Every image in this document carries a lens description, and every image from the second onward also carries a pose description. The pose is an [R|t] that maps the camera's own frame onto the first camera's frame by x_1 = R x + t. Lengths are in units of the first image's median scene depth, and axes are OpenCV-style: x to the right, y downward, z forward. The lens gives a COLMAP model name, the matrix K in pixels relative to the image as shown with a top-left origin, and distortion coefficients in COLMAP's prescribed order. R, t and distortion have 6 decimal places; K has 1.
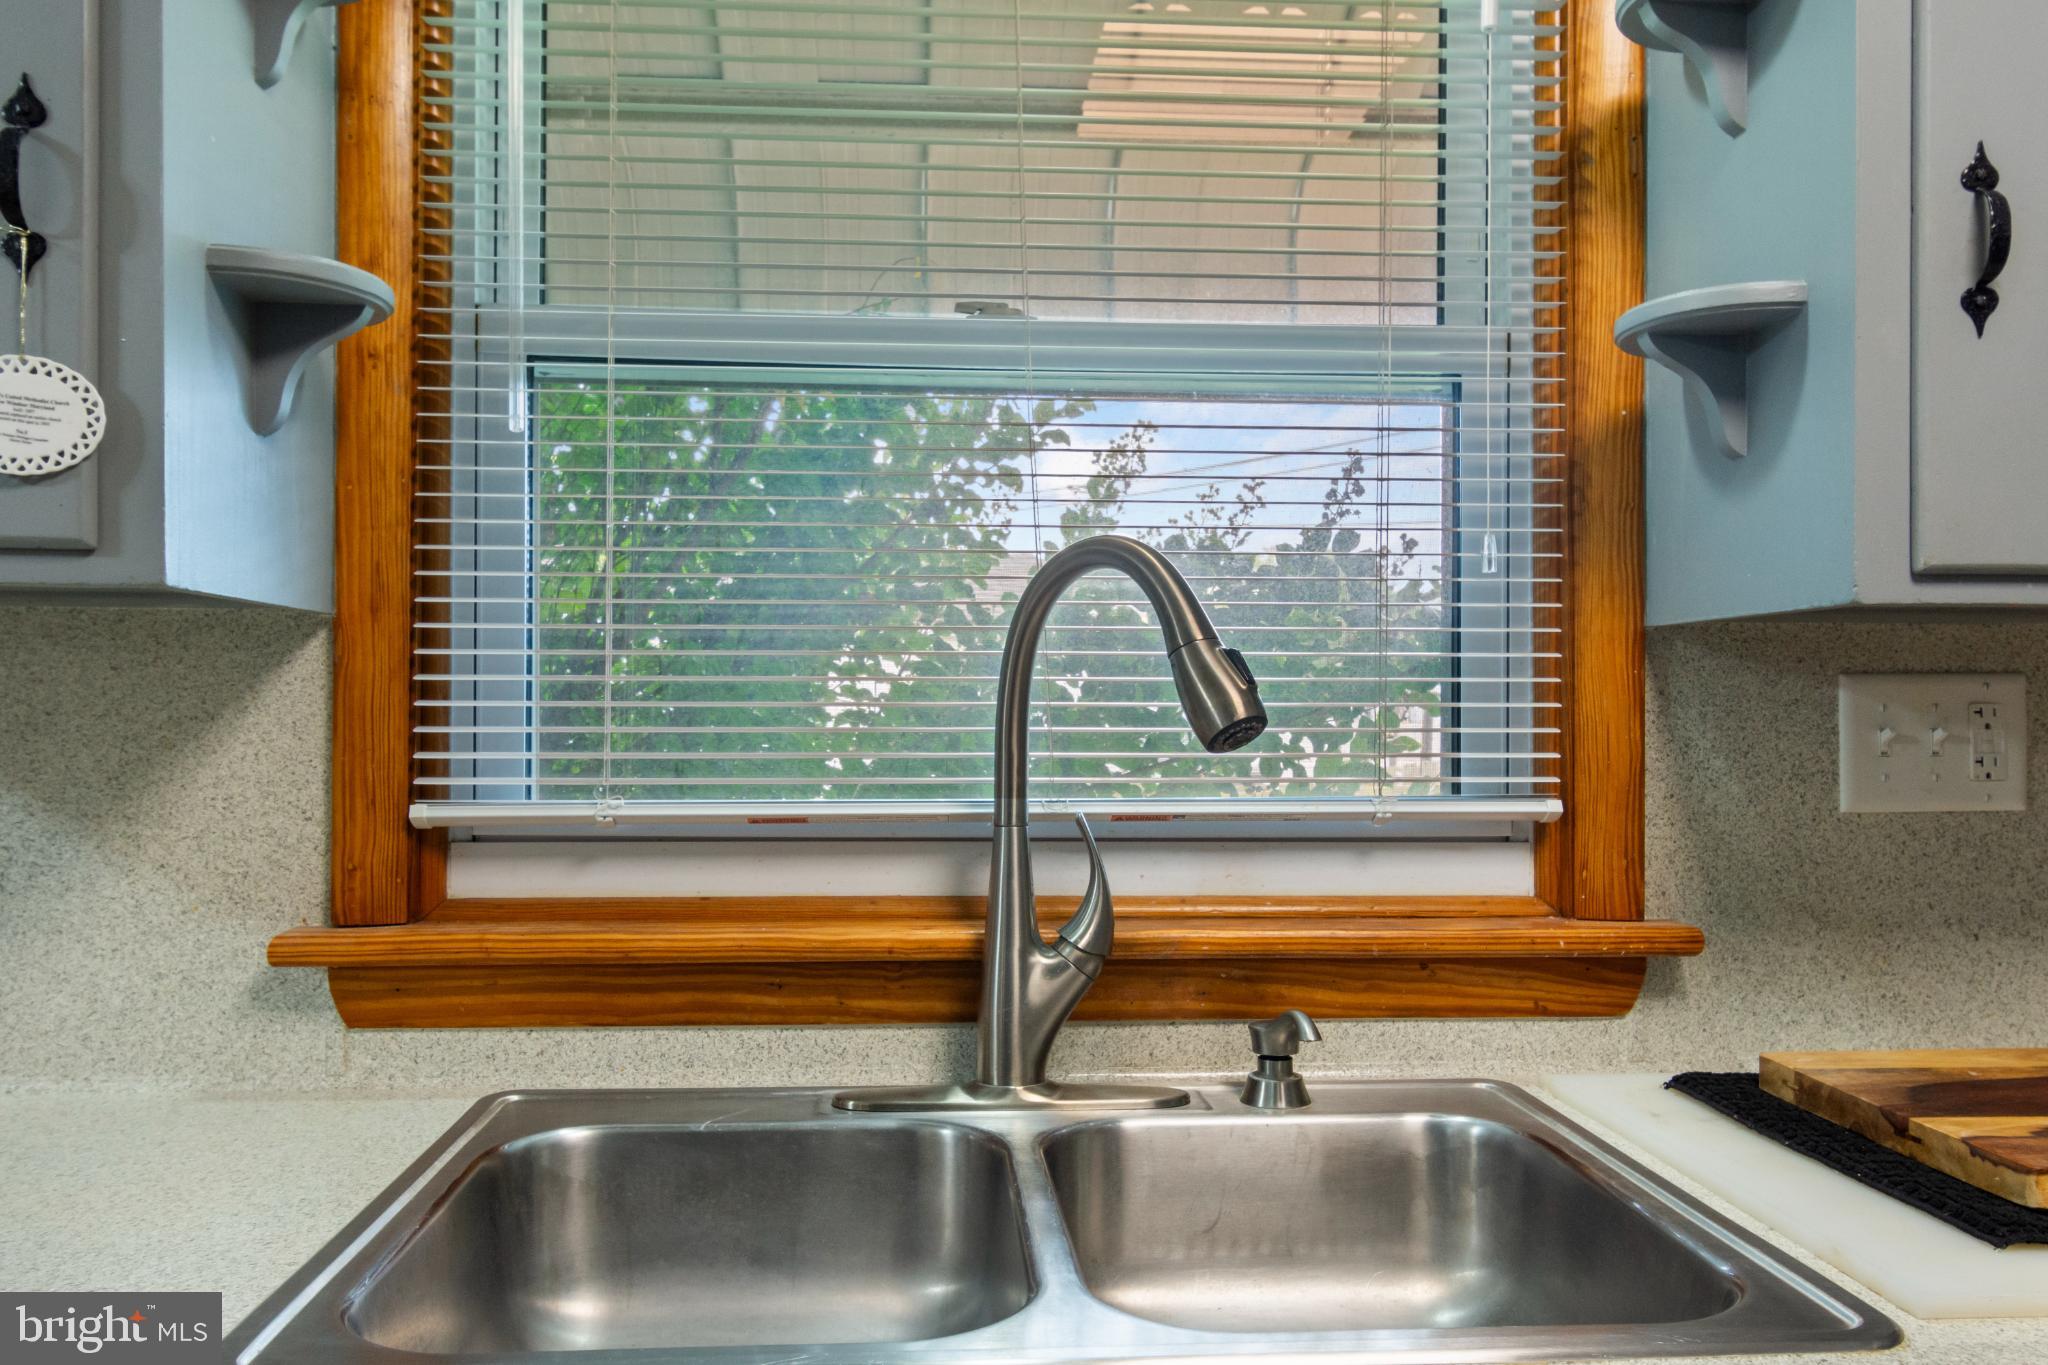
lens RADIAL K [[1612.6, 0, 1023.5], [0, 1612.6, 691.2], [0, 0, 1]] dist [0.010513, -0.000991]
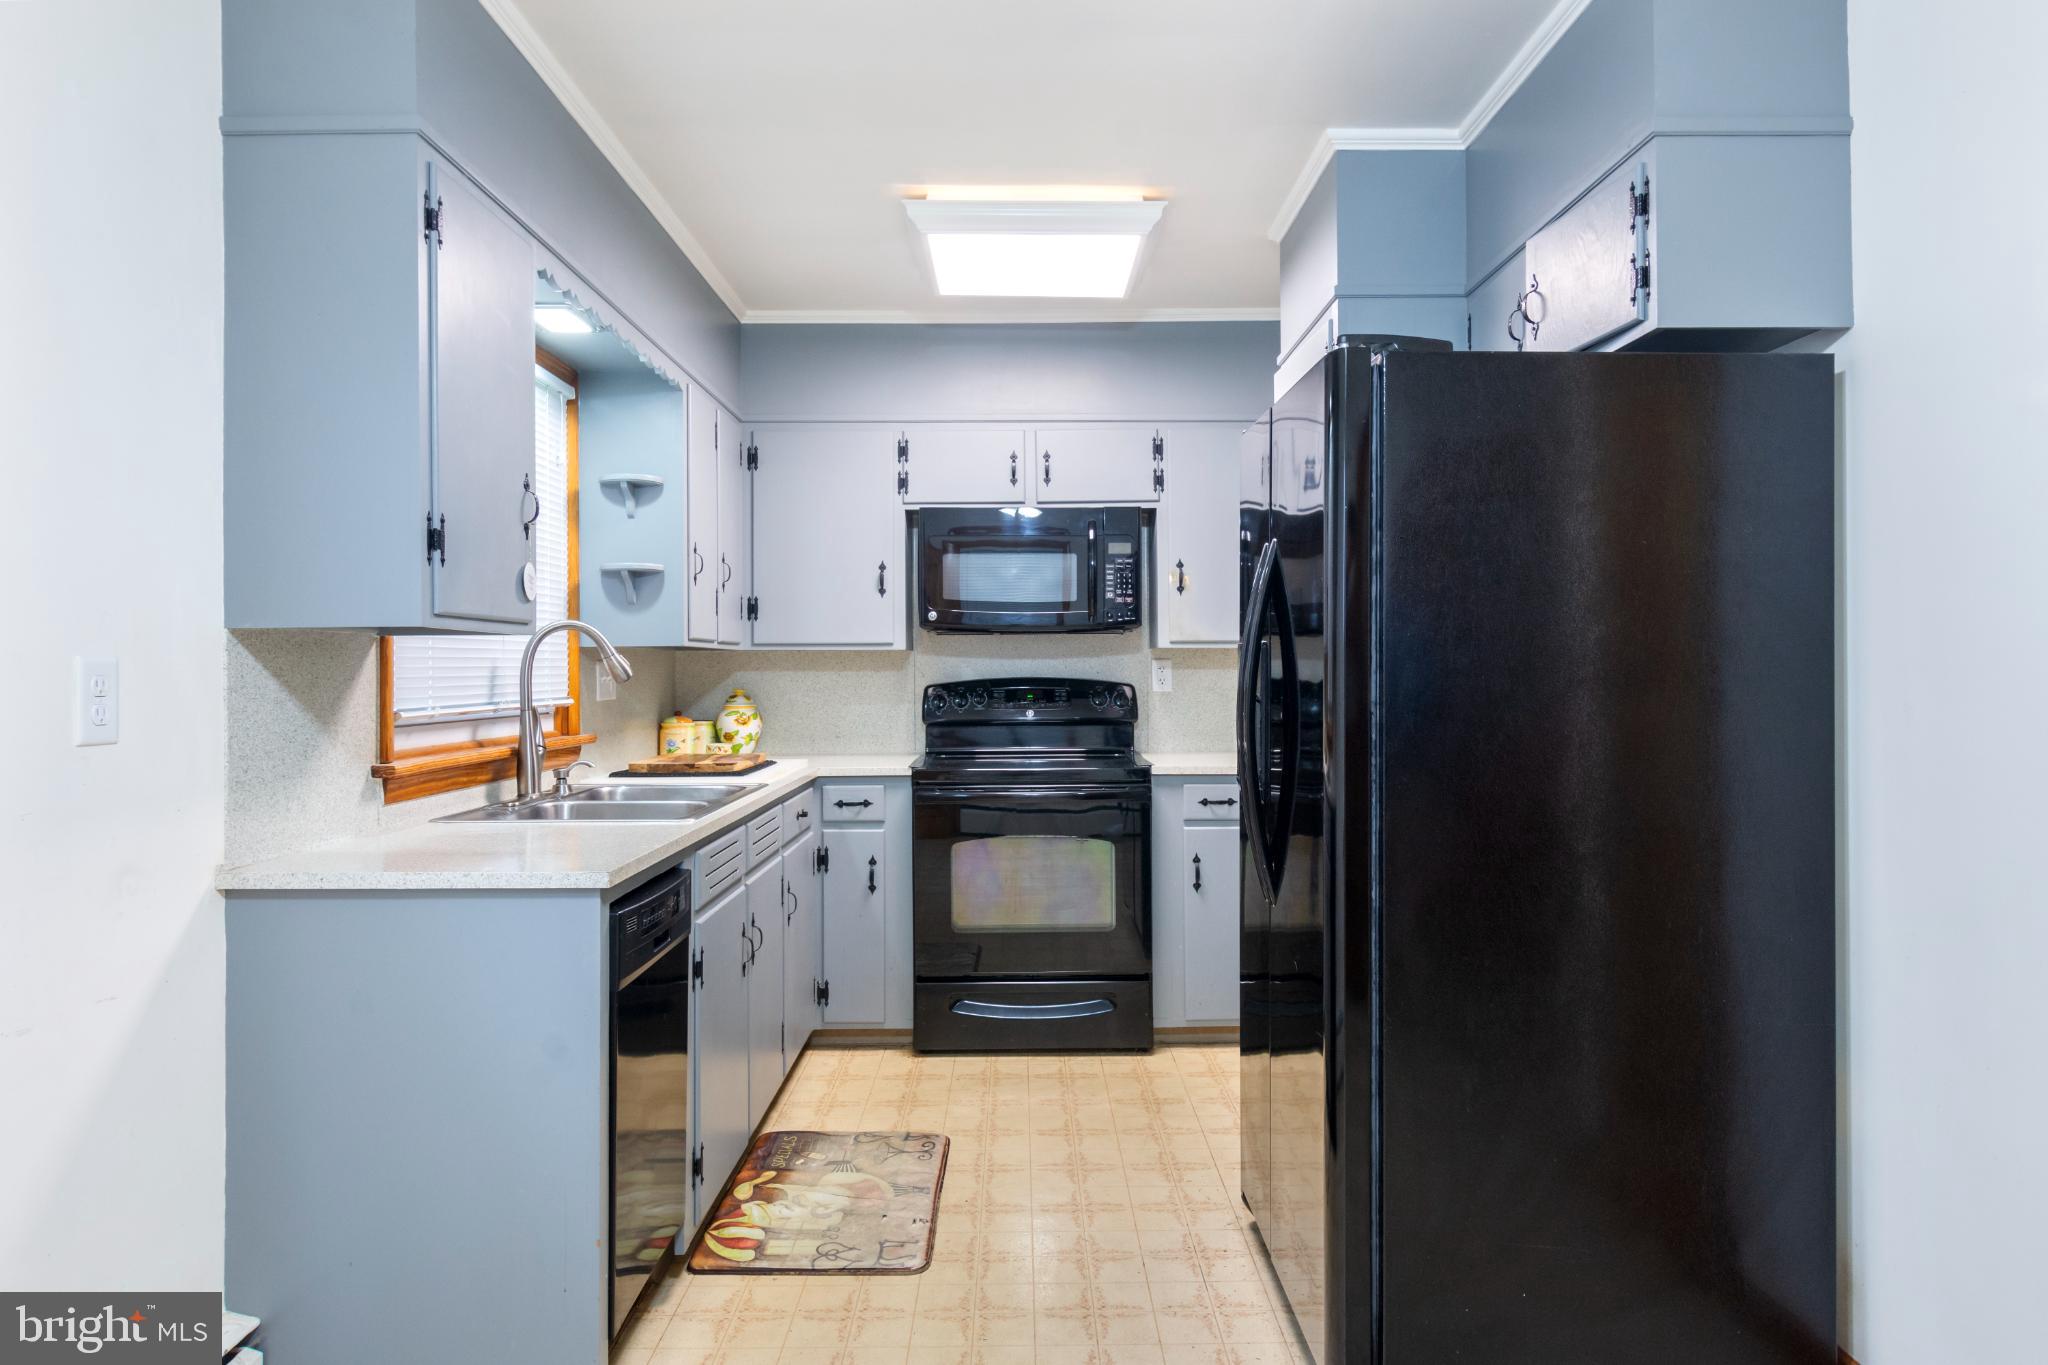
lens RADIAL K [[1244.8, 0, 1024.2], [0, 1244.8, 654.0], [0, 0, 1]] dist [-0.000213, 0.000042]
pose [[0.062653, 0.007474, 0.998007, -2.276709], [-0.006208, 0.999956, -0.007099, -0.013725], [-0.998016, -0.005751, 0.062697, -0.087744]]
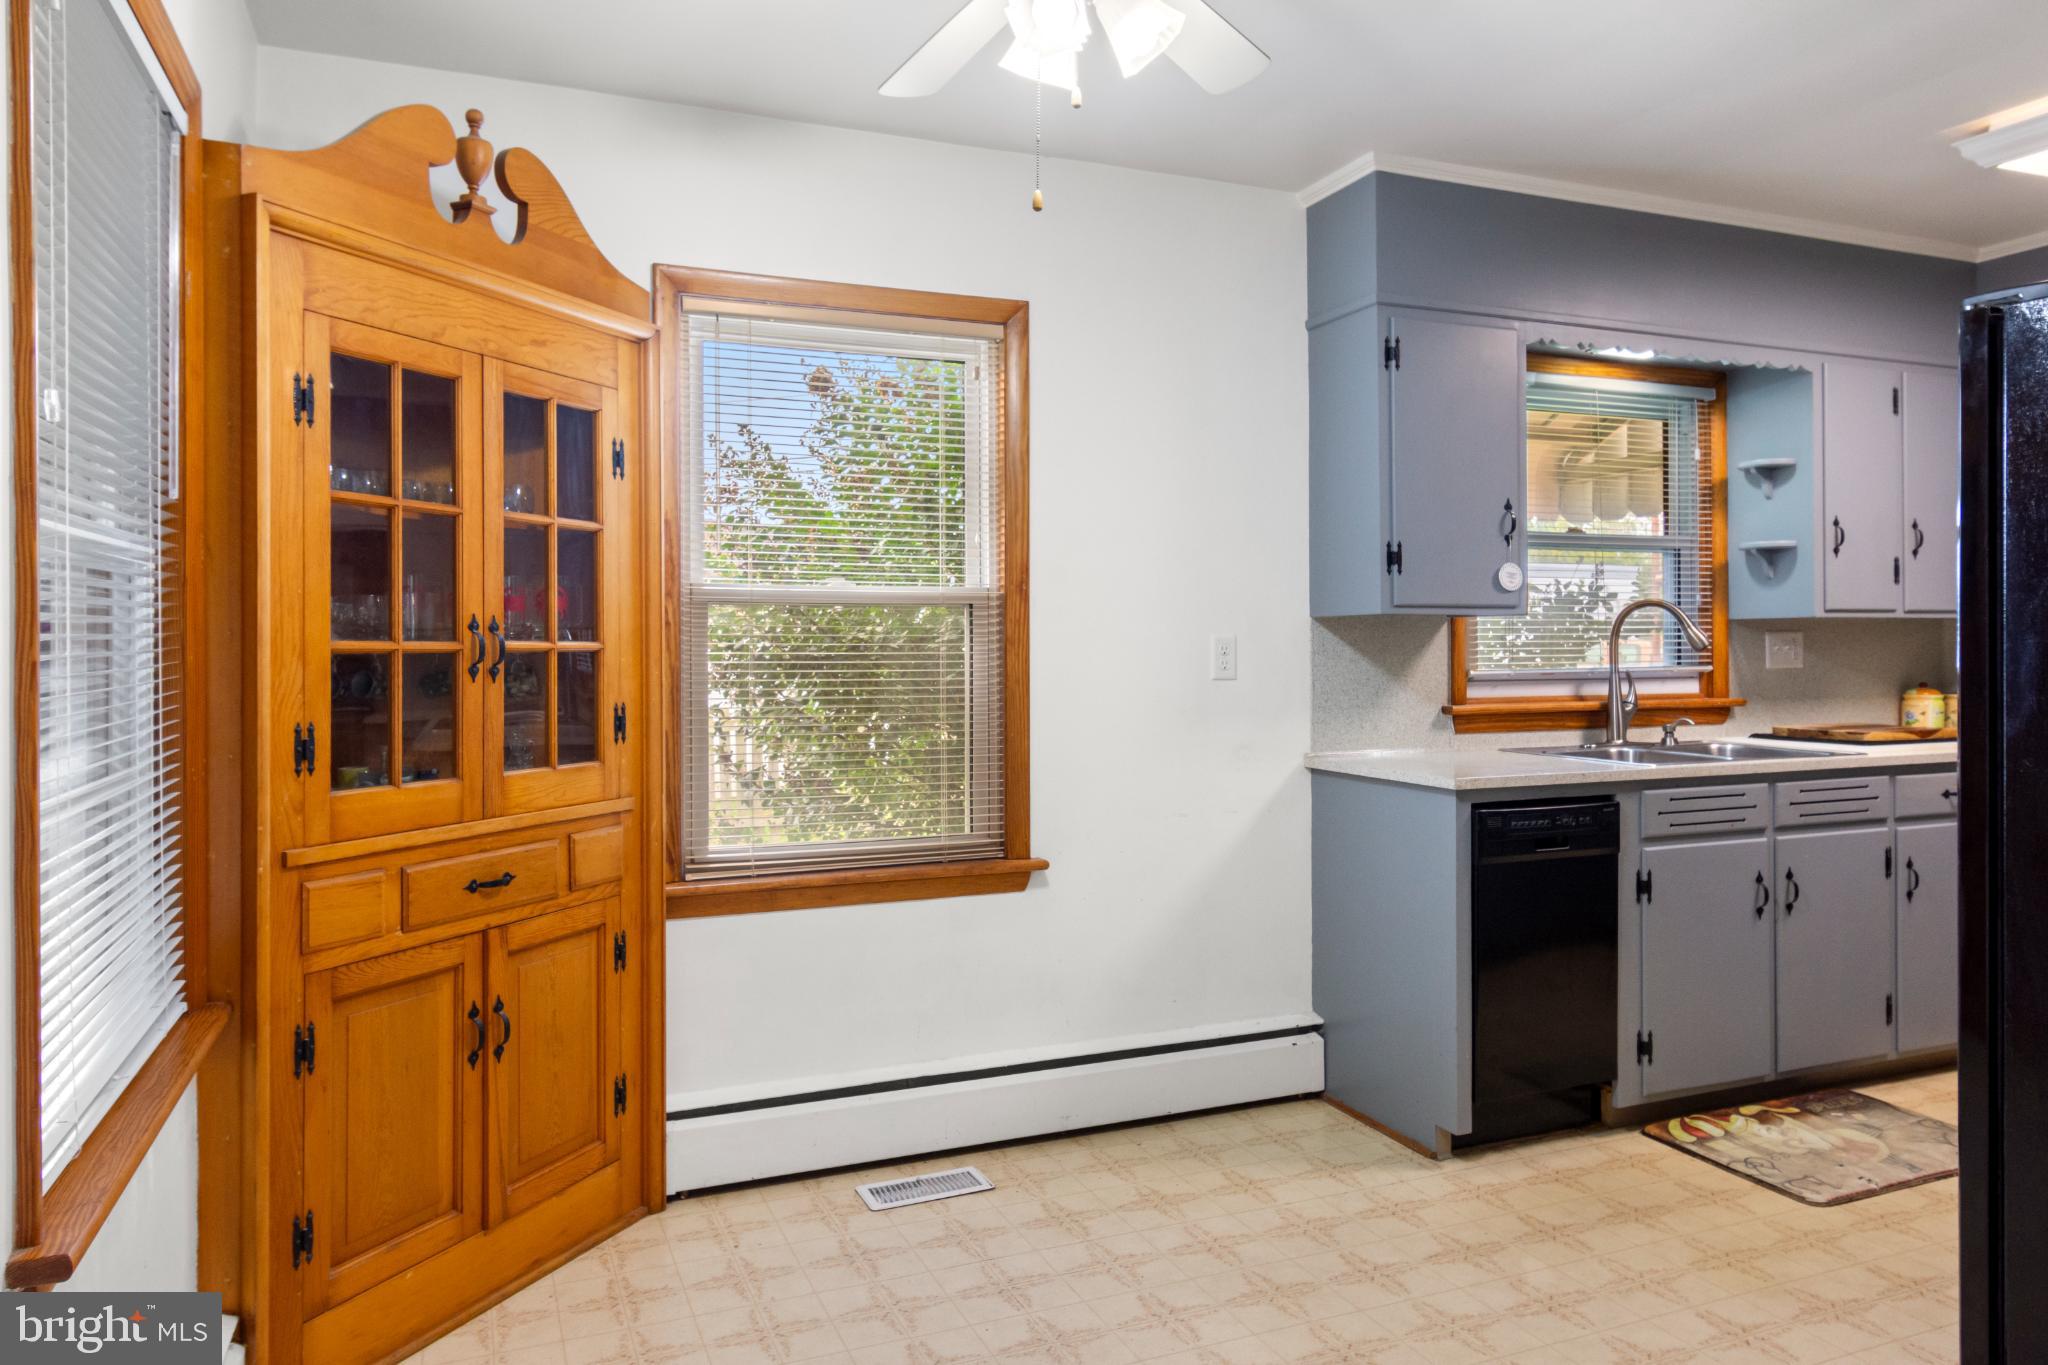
lens RADIAL K [[1340.5, 0, 1019.8], [0, 1340.5, 636.6], [0, 0, 1]] dist [-0.003366, -0.001968]
pose [[0.949484, -0.006051, 0.313758, -2.289732], [0.004095, 0.999968, 0.006894, -0.030658], [-0.313790, -0.005261, 0.949478, -1.526774]]
